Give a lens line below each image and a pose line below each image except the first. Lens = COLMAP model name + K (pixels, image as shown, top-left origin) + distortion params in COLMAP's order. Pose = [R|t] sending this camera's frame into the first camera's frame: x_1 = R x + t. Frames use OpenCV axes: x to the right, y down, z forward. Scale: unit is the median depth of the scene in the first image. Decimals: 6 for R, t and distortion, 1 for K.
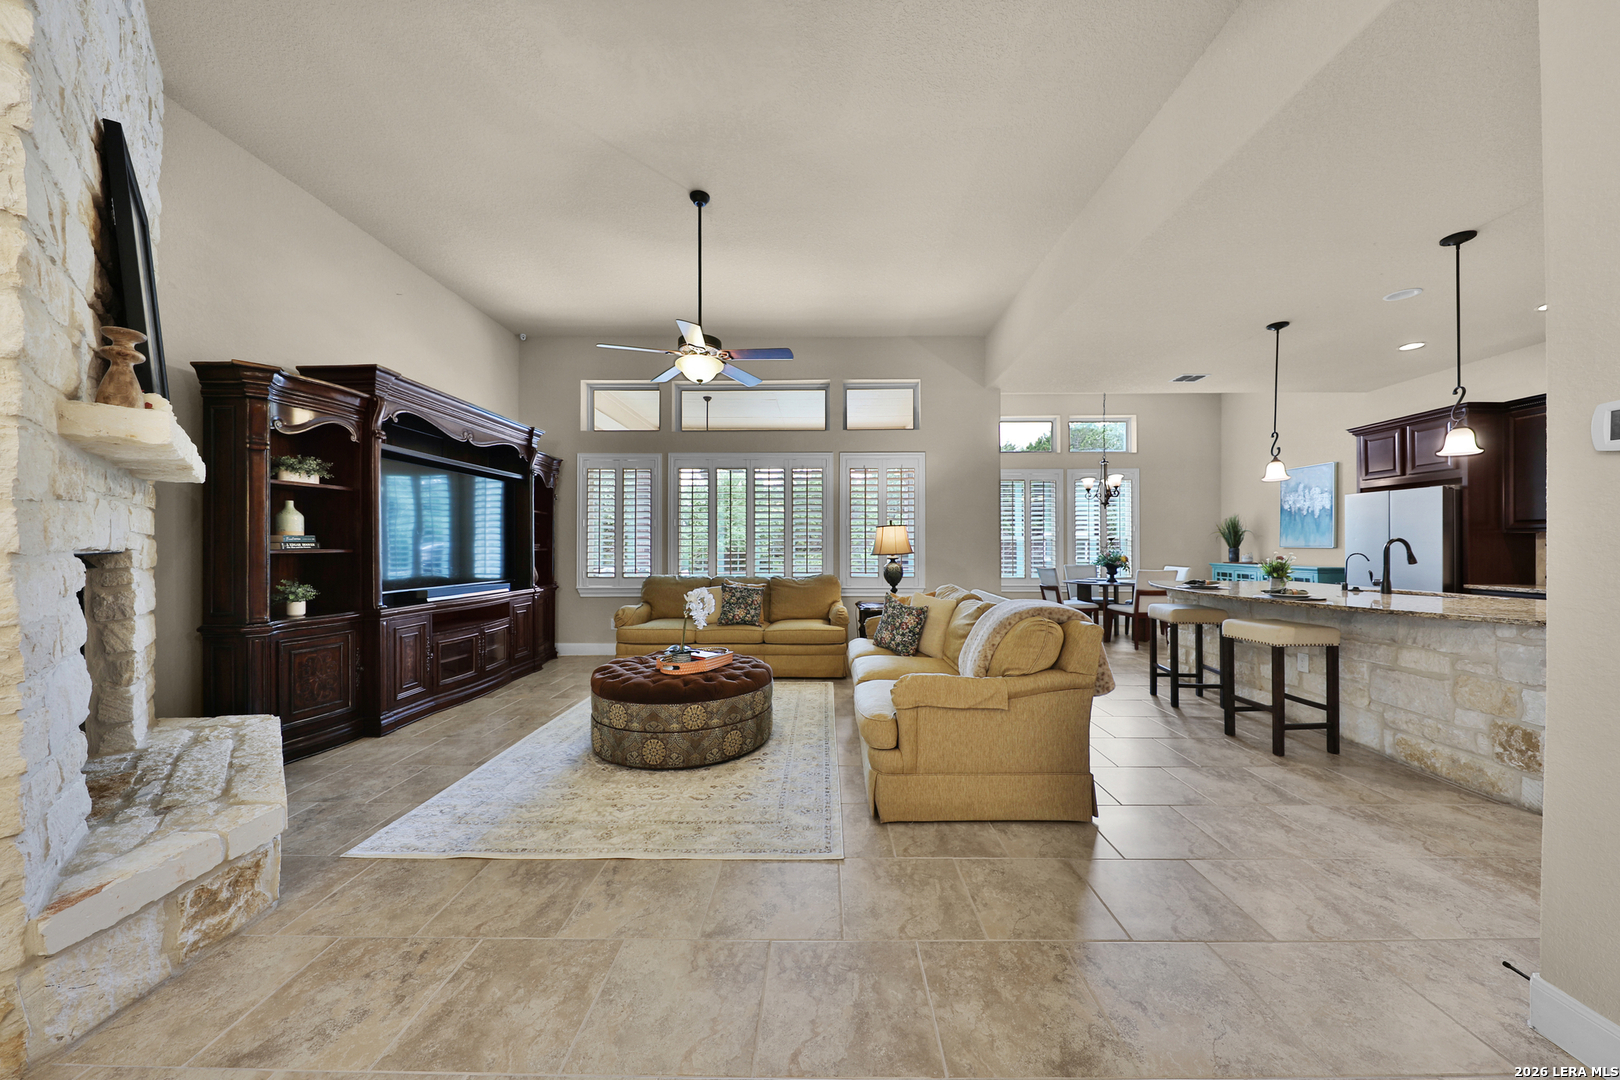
lens RADIAL K [[552.8, 0, 806.9], [0, 552.8, 538.4], [0, 0, 1]] dist [-0.000344, -0.003350]
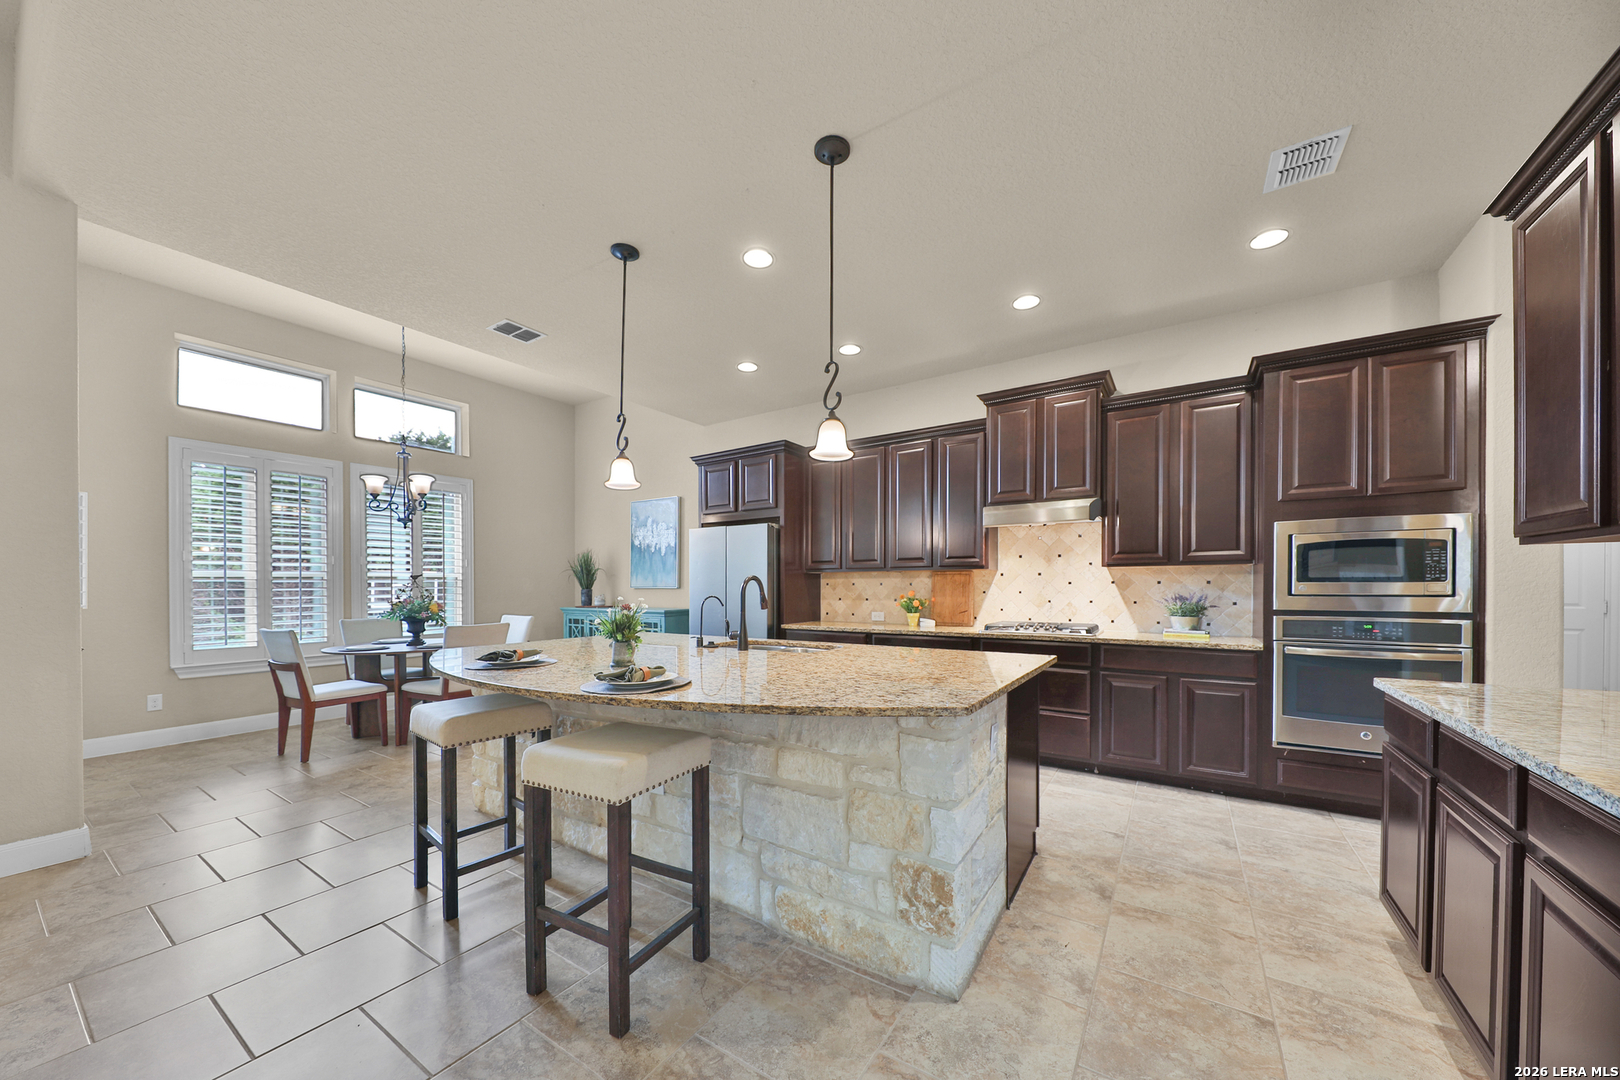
lens RADIAL K [[552.8, 0, 825.3], [0, 552.8, 583.6], [0, 0, 1]] dist [-0.000344, -0.003350]
pose [[0.503826, -0.002935, 0.863800, 0.521529], [-0.003914, 0.999976, 0.005681, 0.006521], [-0.863796, -0.006243, 0.503802, 0.594360]]
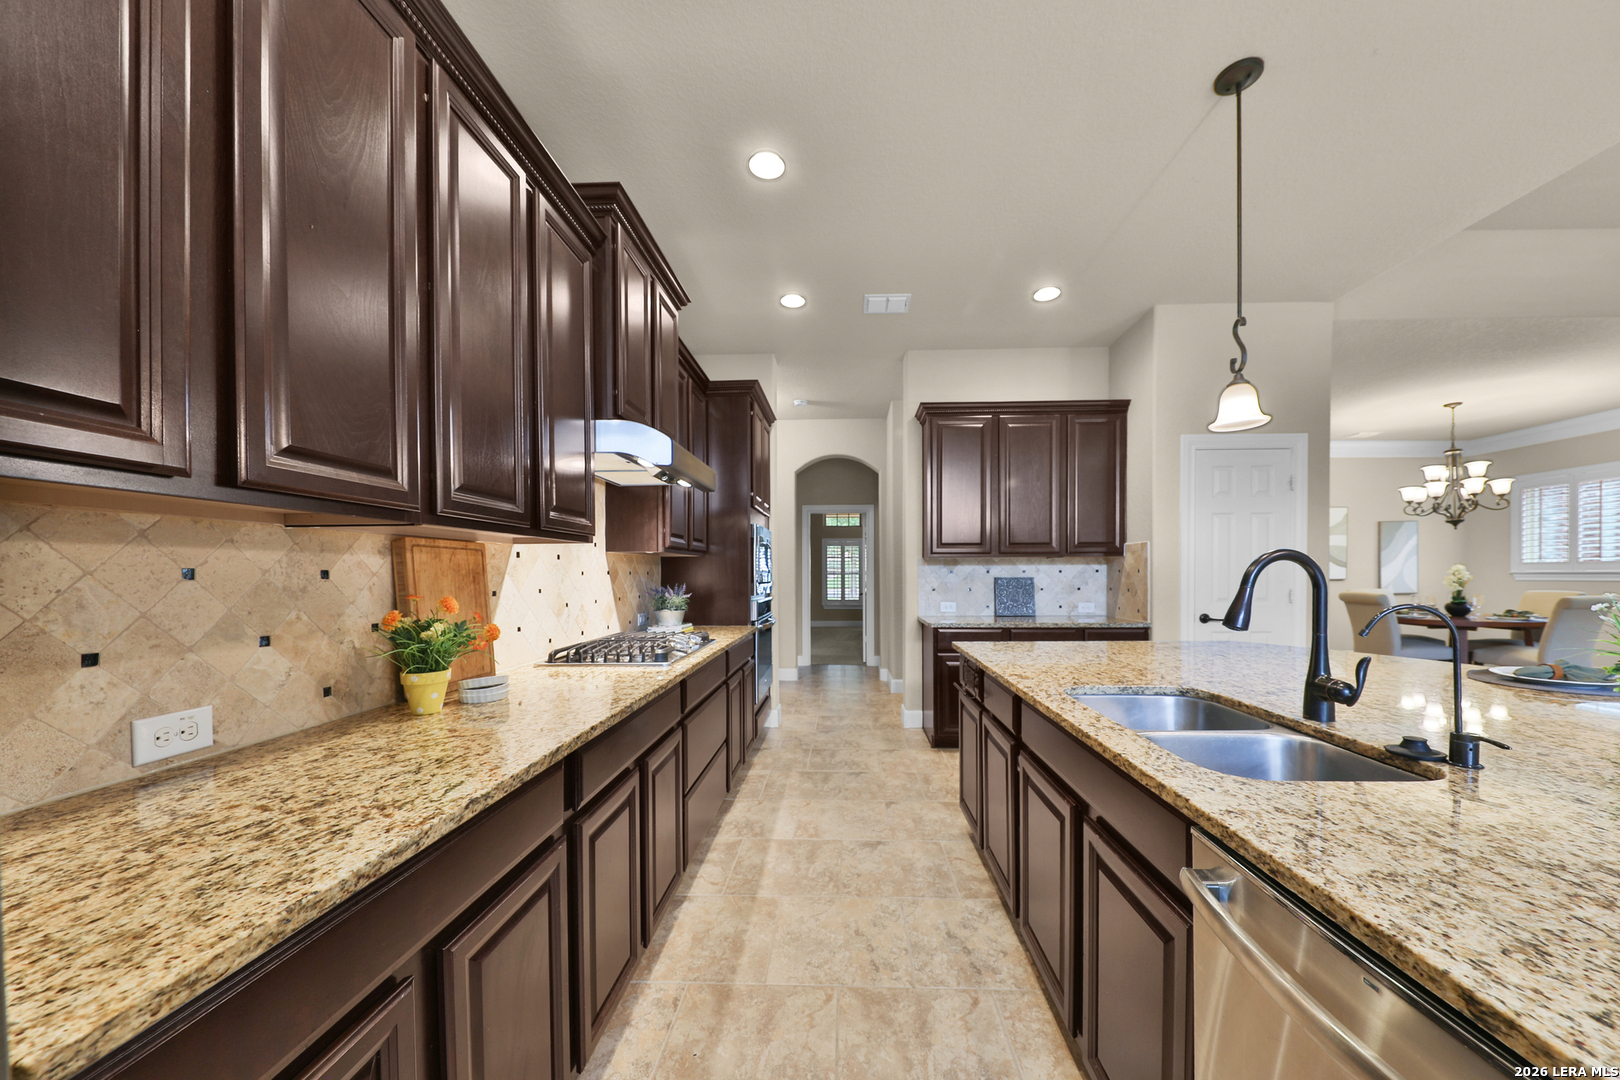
lens RADIAL K [[552.8, 0, 790.4], [0, 552.8, 577.8], [0, 0, 1]] dist [-0.000344, -0.003350]
pose [[-0.999549, 0.002242, 0.029944, 1.512967], [0.002099, 0.999986, -0.004807, 0.019771], [-0.029955, -0.004742, -0.999540, 1.514352]]
